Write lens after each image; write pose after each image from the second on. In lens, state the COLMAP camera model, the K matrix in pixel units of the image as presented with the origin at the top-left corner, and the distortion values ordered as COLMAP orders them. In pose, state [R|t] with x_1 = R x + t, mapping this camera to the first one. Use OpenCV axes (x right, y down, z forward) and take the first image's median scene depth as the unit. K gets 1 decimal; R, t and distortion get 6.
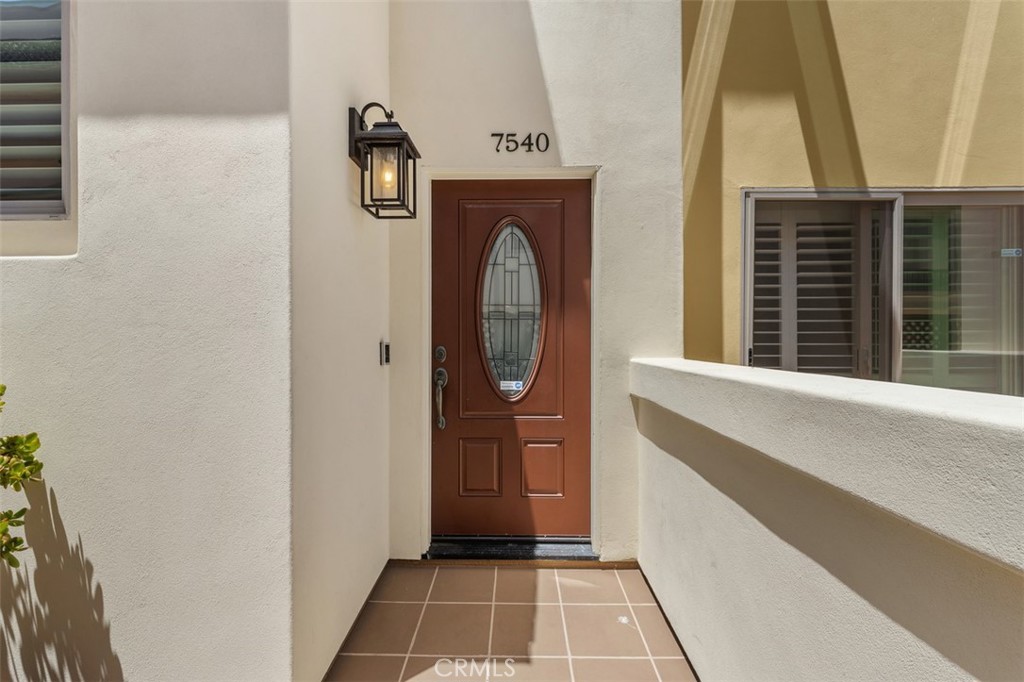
lens RADIAL K [[430.7, 0, 512.5], [0, 430.7, 341.6], [0, 0, 1]] dist [0.002766, 0.000370]
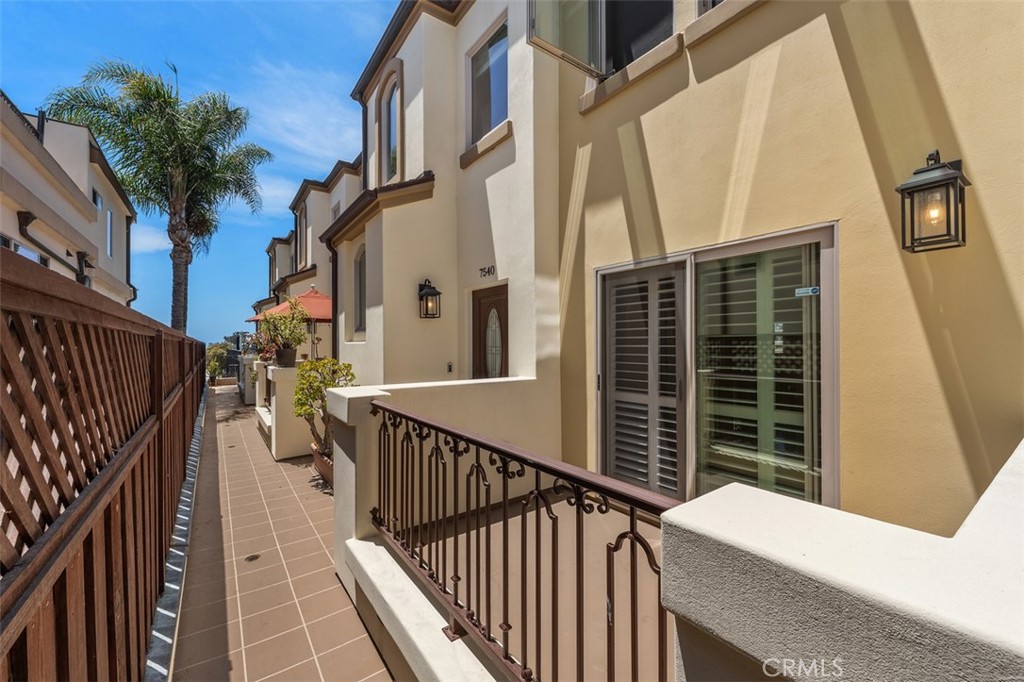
lens RADIAL K [[397.9, 0, 511.0], [0, 397.9, 344.9], [0, 0, 1]] dist [-0.000187, -0.000007]
pose [[0.608077, -0.003750, -0.793870, 1.484252], [0.003426, 0.999992, -0.002100, -0.085342], [0.793871, -0.001443, 0.608084, -0.090425]]
